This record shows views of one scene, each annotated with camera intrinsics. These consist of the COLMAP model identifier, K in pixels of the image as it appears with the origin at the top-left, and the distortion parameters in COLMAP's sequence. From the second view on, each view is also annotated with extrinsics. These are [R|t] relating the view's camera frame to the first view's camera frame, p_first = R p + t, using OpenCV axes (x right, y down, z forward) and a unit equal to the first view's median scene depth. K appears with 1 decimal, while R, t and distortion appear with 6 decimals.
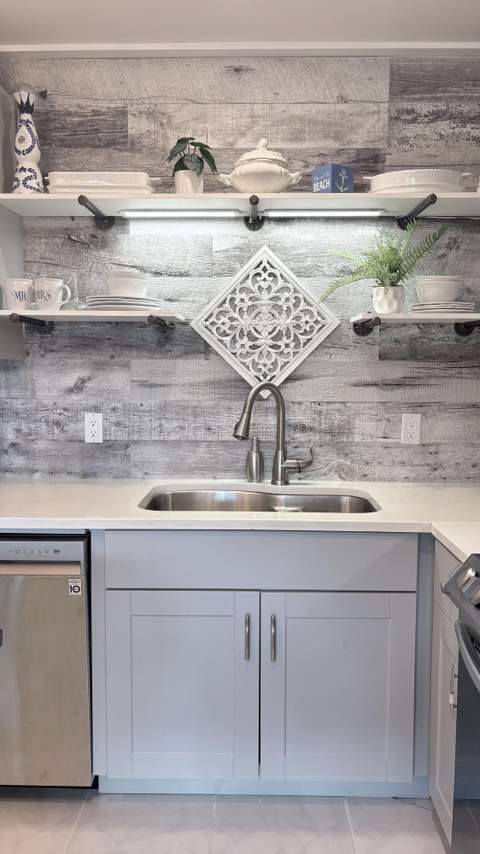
lens RADIAL K [[656.9, 0, 234.4], [0, 656.9, 435.5], [0, 0, 1]] dist [0.052689, -0.040948]
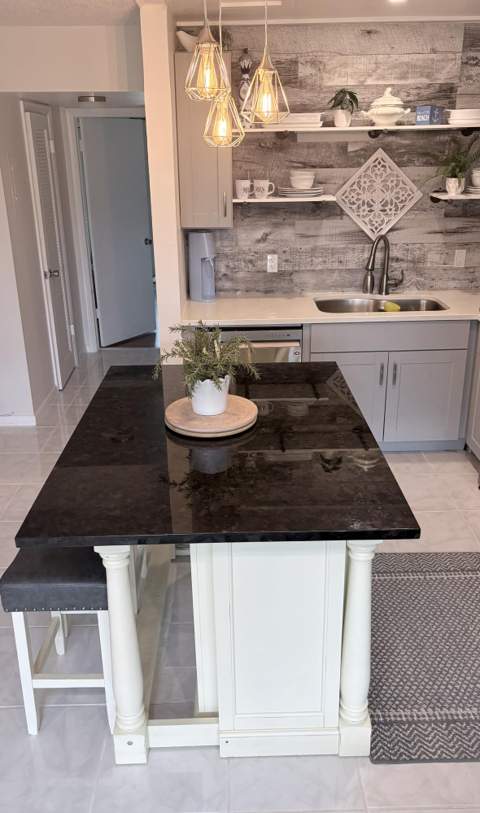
lens RADIAL K [[654.9, 0, 233.2], [0, 654.9, 403.9], [0, 0, 1]] dist [0.006550, 0.011370]
pose [[0.999148, -0.034312, 0.022913, -0.374635], [0.026765, 0.961658, 0.272941, -0.129197], [-0.031400, -0.272096, 0.961758, -0.721720]]
